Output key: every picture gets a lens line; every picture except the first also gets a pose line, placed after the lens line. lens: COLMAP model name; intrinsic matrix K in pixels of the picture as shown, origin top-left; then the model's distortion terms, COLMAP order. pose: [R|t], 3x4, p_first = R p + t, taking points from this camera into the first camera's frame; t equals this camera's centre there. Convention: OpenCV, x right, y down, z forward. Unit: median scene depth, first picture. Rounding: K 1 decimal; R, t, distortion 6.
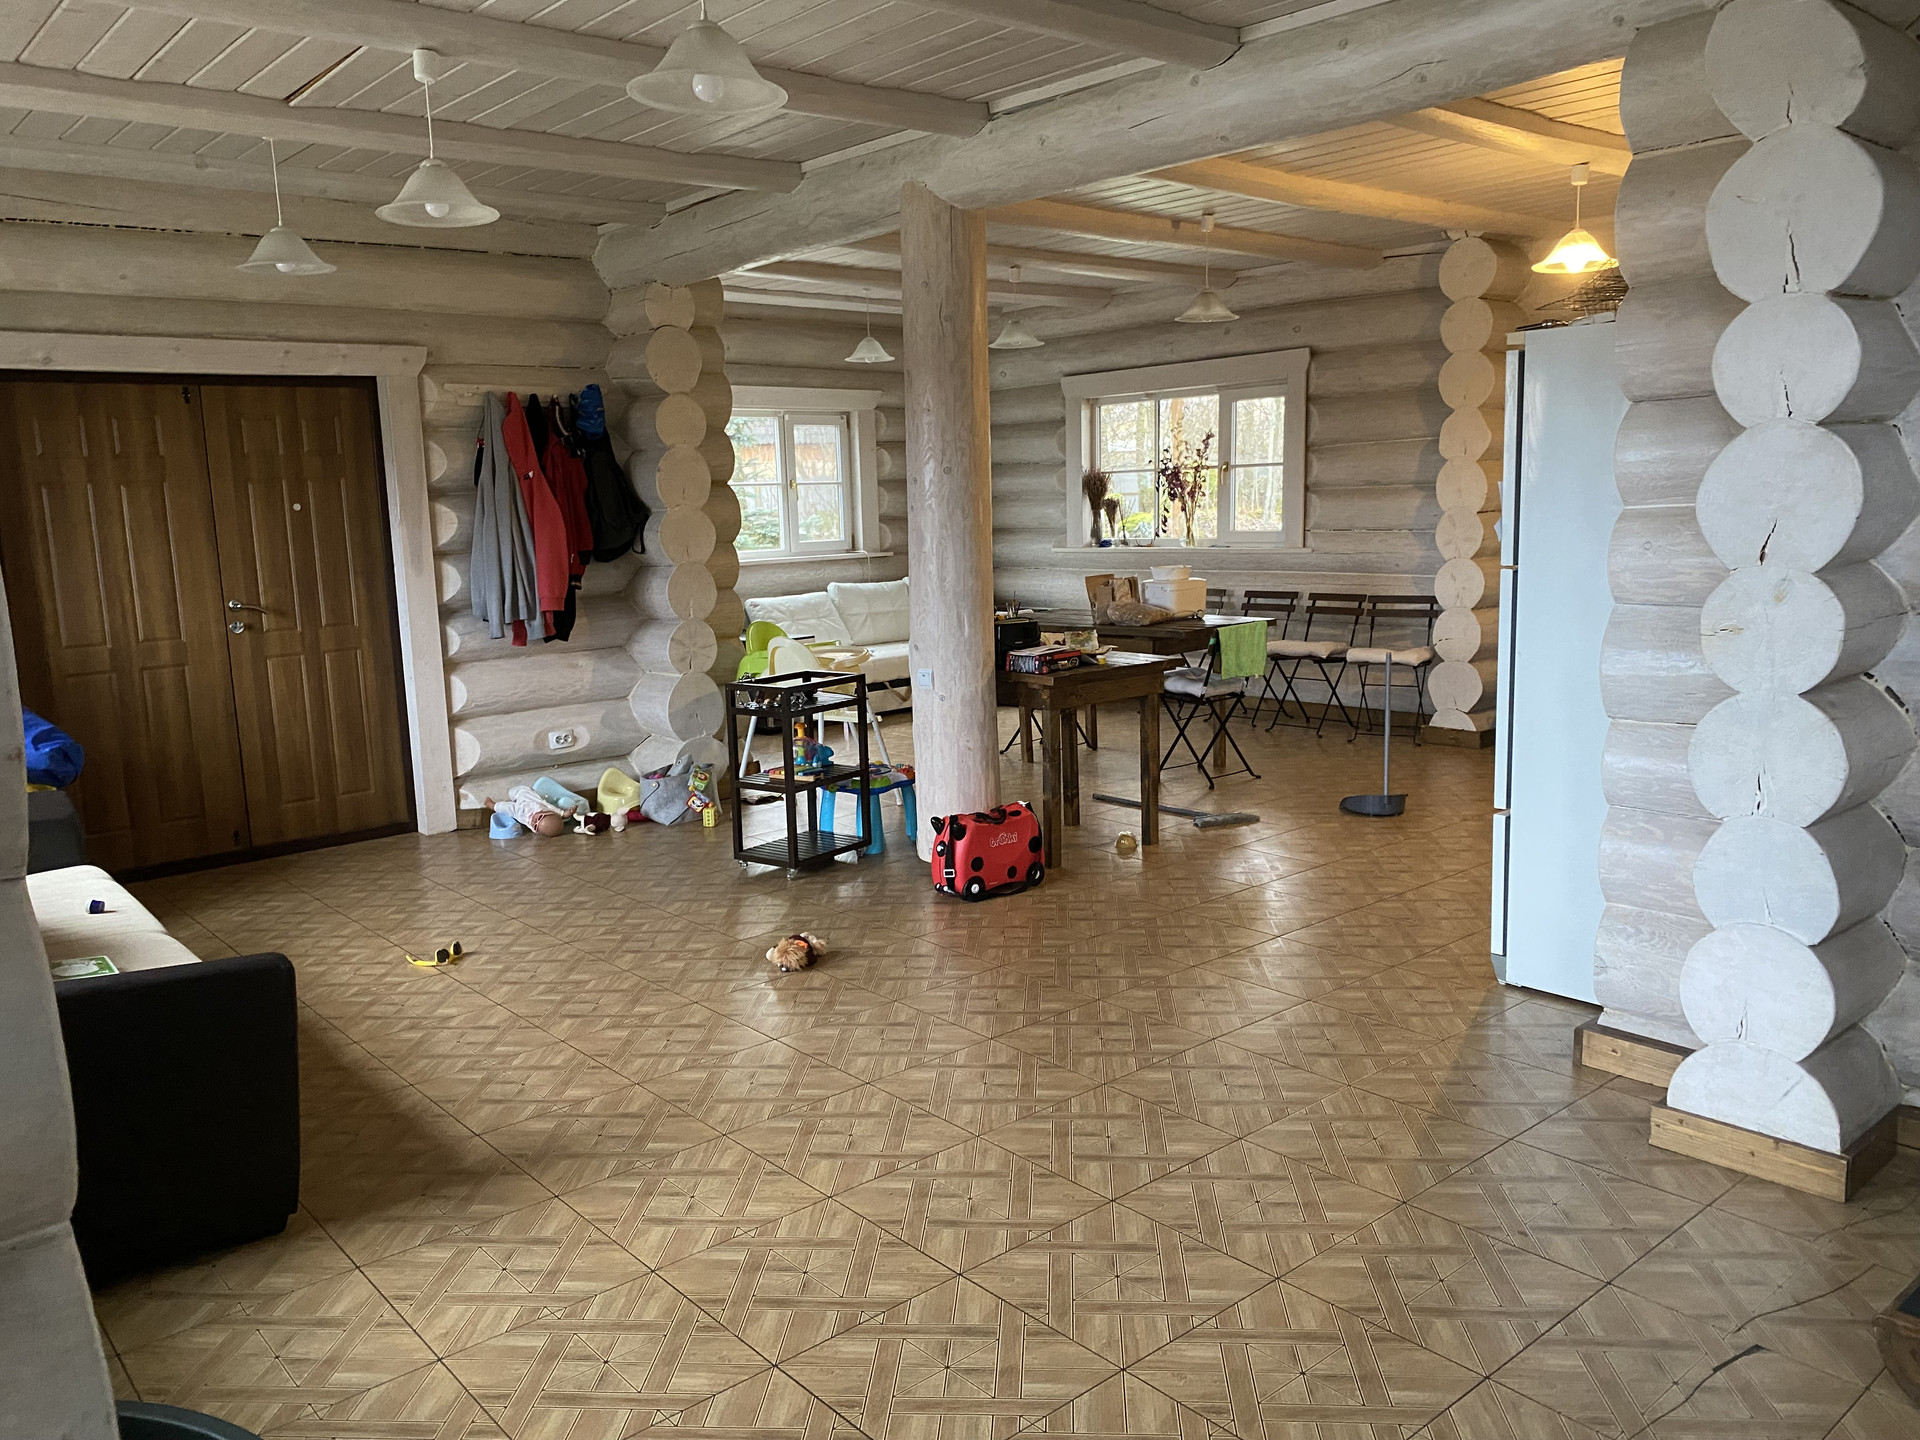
lens RADIAL K [[1484.8, 0, 960.0], [0, 1484.8, 720.0], [0, 0, 1]] dist [0.044326, -0.049889]
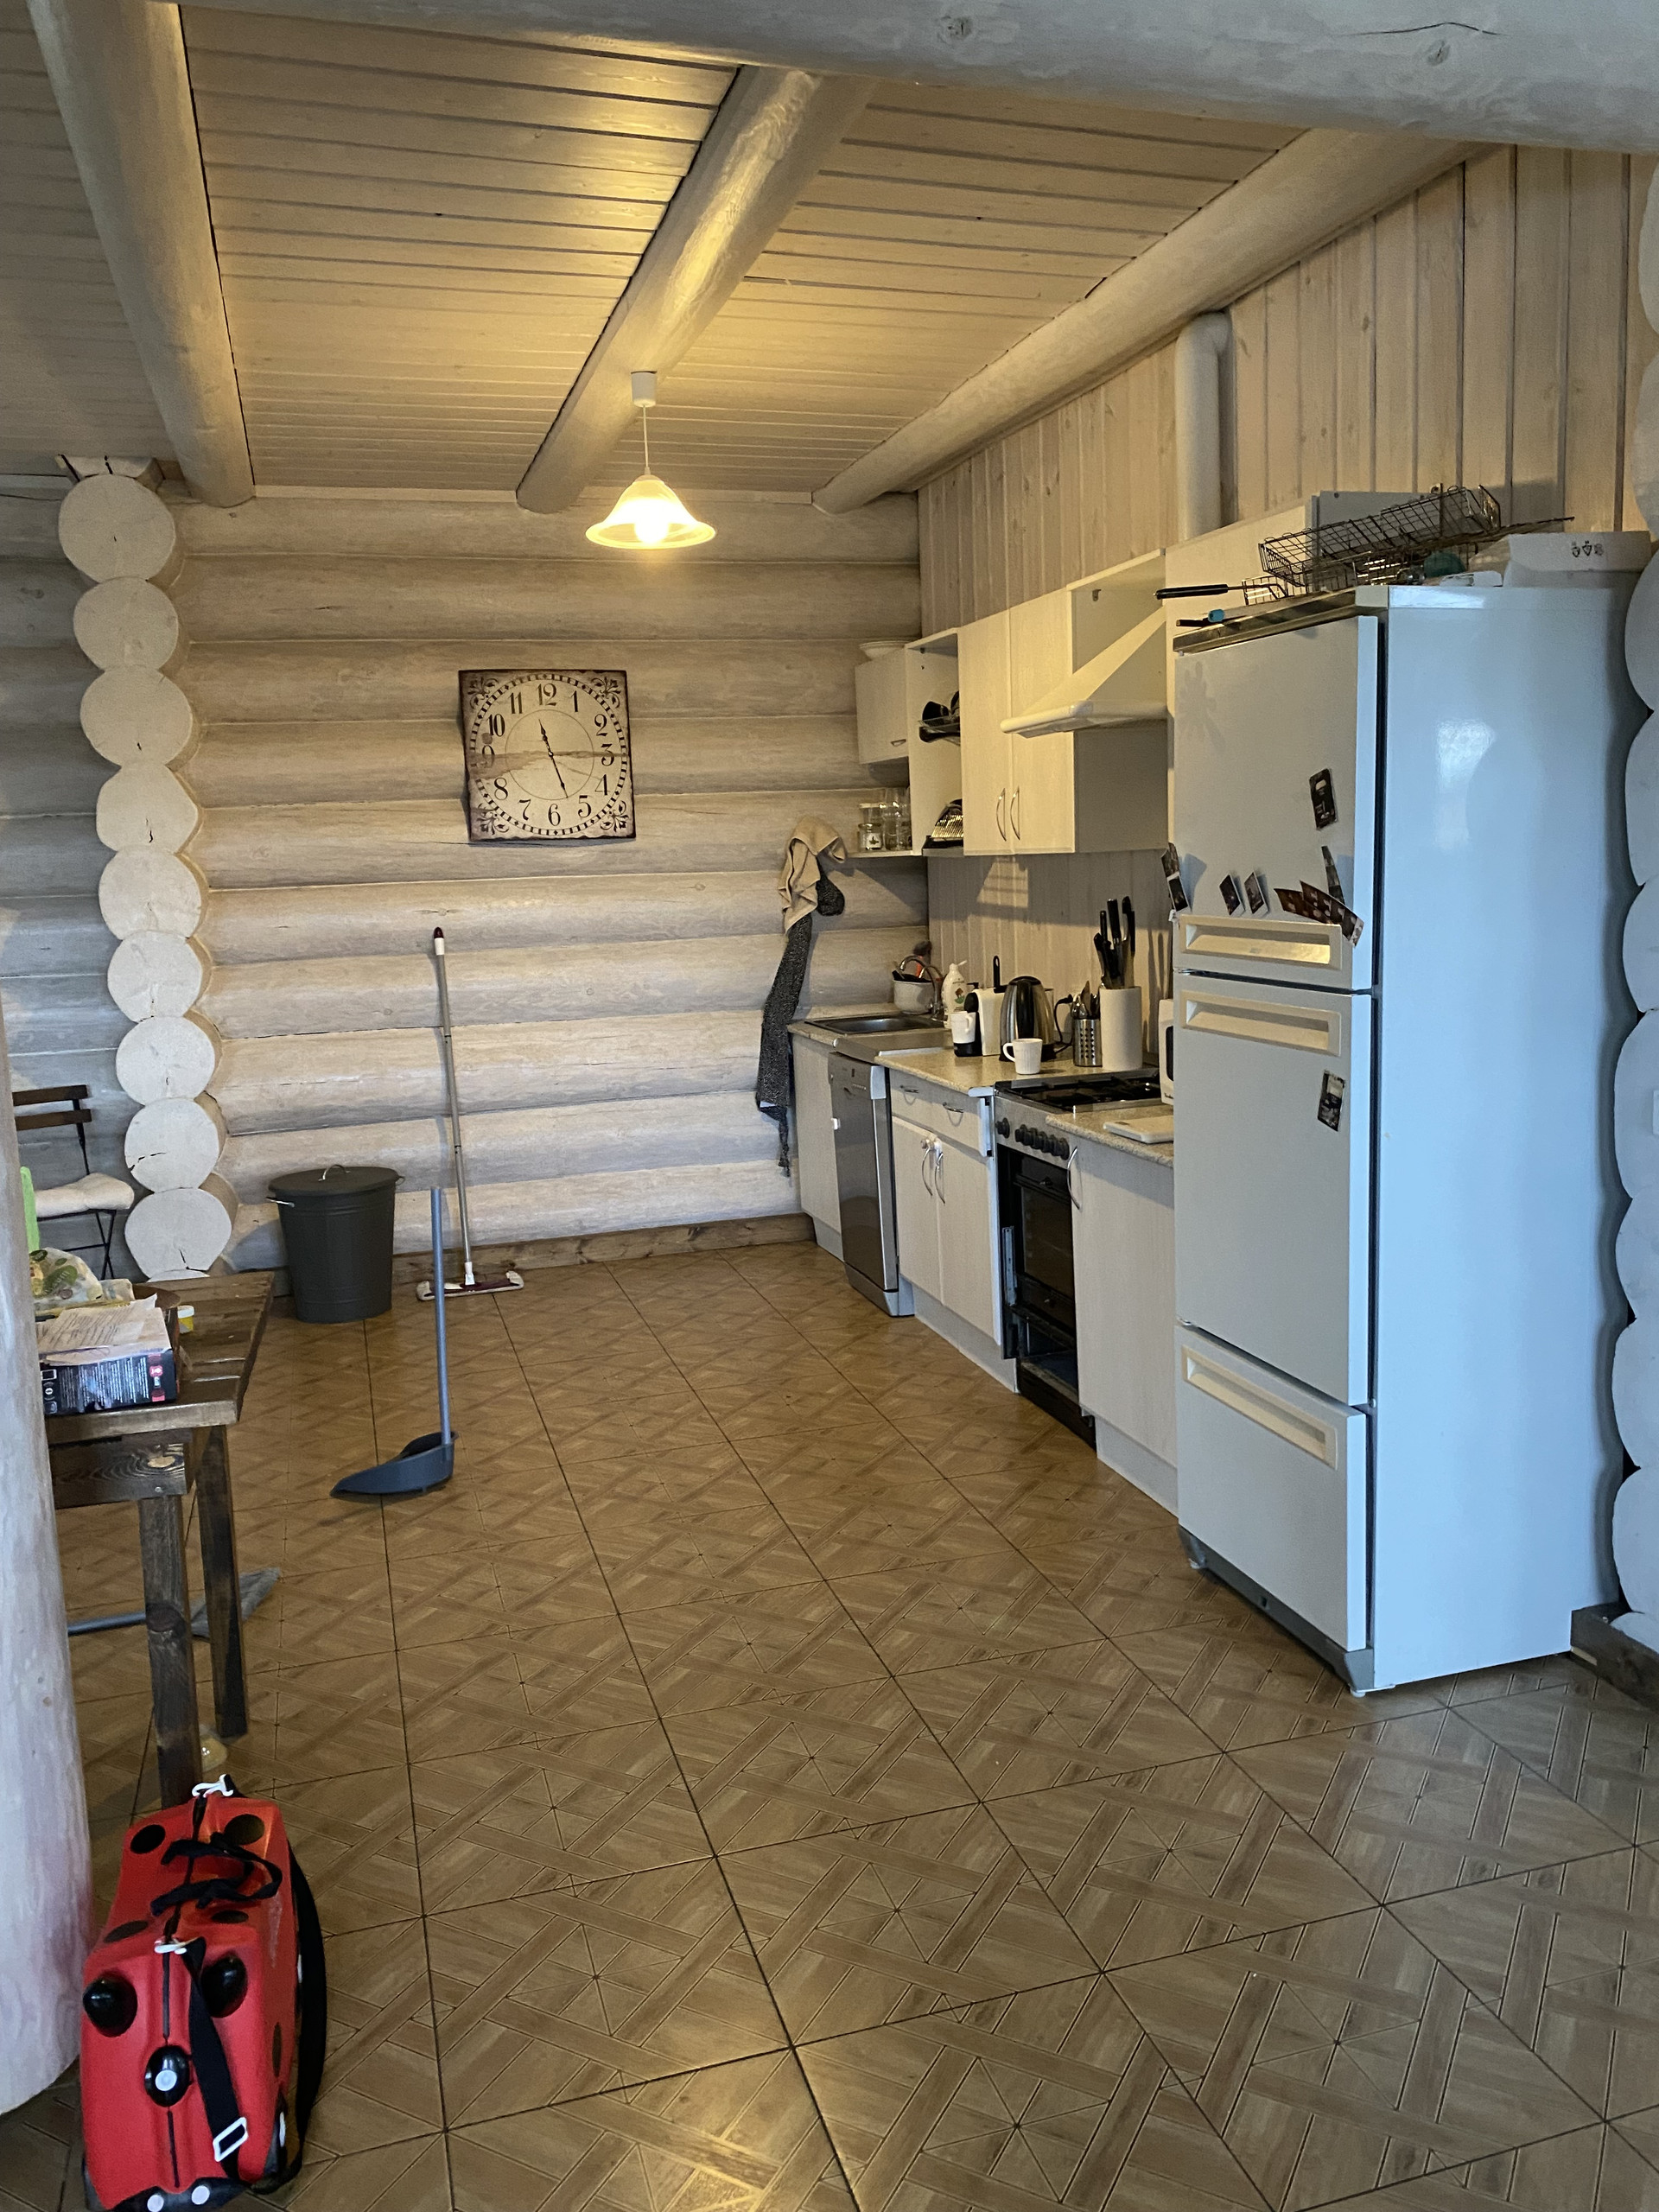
lens RADIAL K [[1685.7, 0, 827.7], [0, 1685.7, 1096.9], [0, 0, 1]] dist [-0.007761, -0.010749]
pose [[0.387241, -0.105322, 0.915943, -0.307281], [0.160709, 0.985956, 0.045428, -0.122410], [-0.907864, 0.129608, 0.398729, 0.910970]]
